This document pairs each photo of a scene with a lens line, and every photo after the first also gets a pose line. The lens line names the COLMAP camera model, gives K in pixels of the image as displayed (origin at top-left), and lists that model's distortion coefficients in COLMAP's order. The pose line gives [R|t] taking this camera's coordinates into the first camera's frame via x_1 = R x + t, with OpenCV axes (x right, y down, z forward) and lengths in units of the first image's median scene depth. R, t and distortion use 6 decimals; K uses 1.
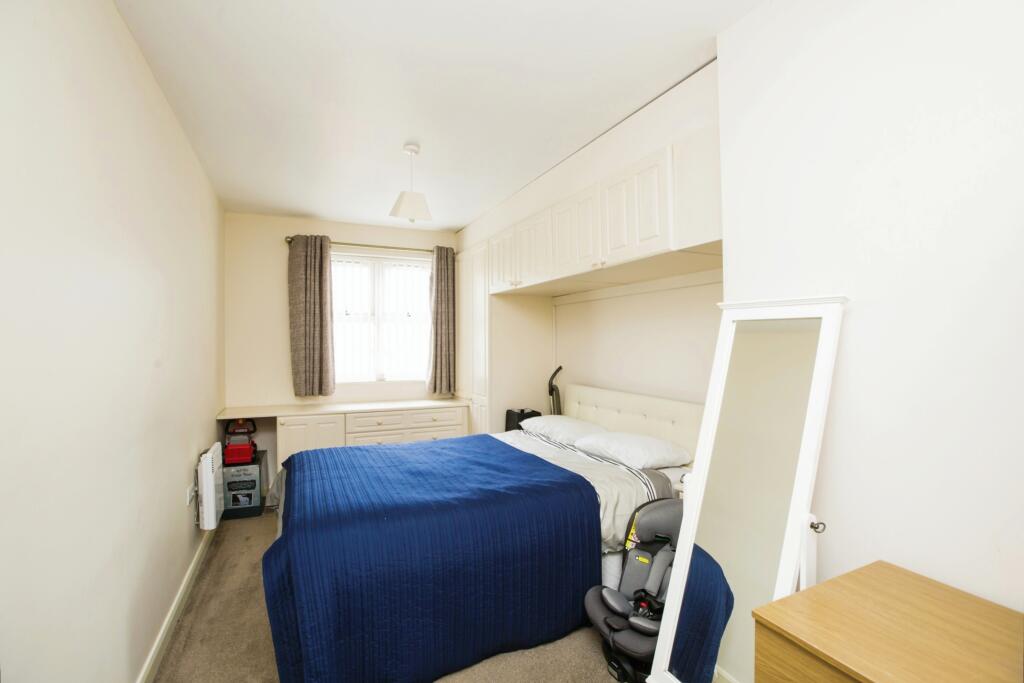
lens RADIAL K [[444.7, 0, 513.1], [0, 444.7, 349.8], [0, 0, 1]] dist [-0.029682, 0.007912]
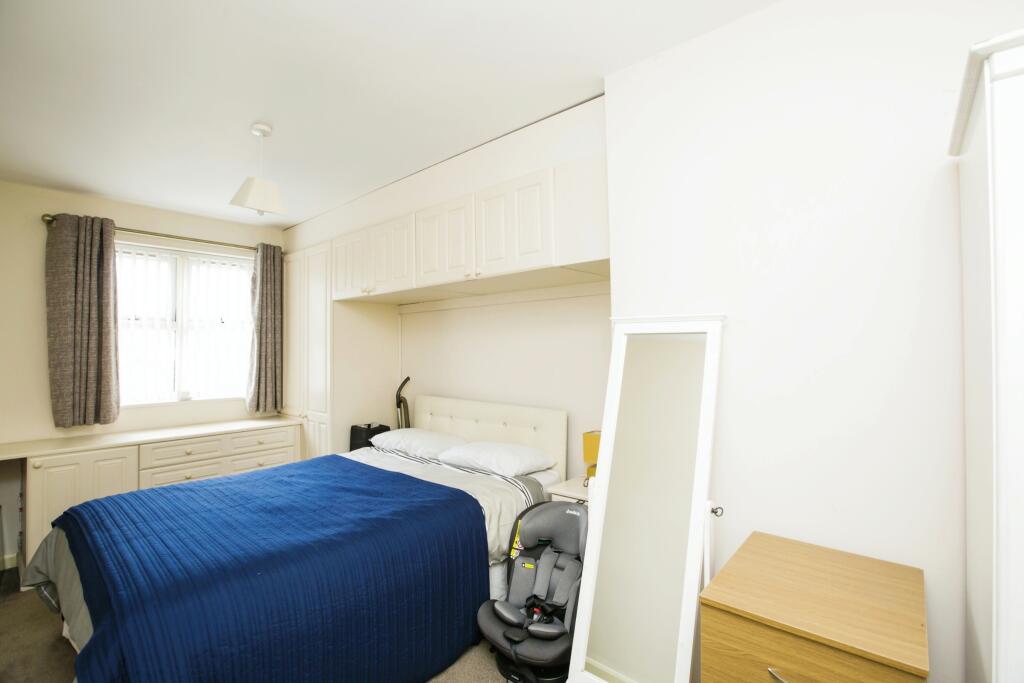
lens RADIAL K [[444.7, 0, 509.0], [0, 444.7, 346.3], [0, 0, 1]] dist [-0.029682, 0.007912]
pose [[0.926243, -0.003583, 0.376909, -0.108292], [0.013889, 0.999600, -0.024627, -0.005938], [-0.376670, 0.028046, 0.925923, 0.045399]]
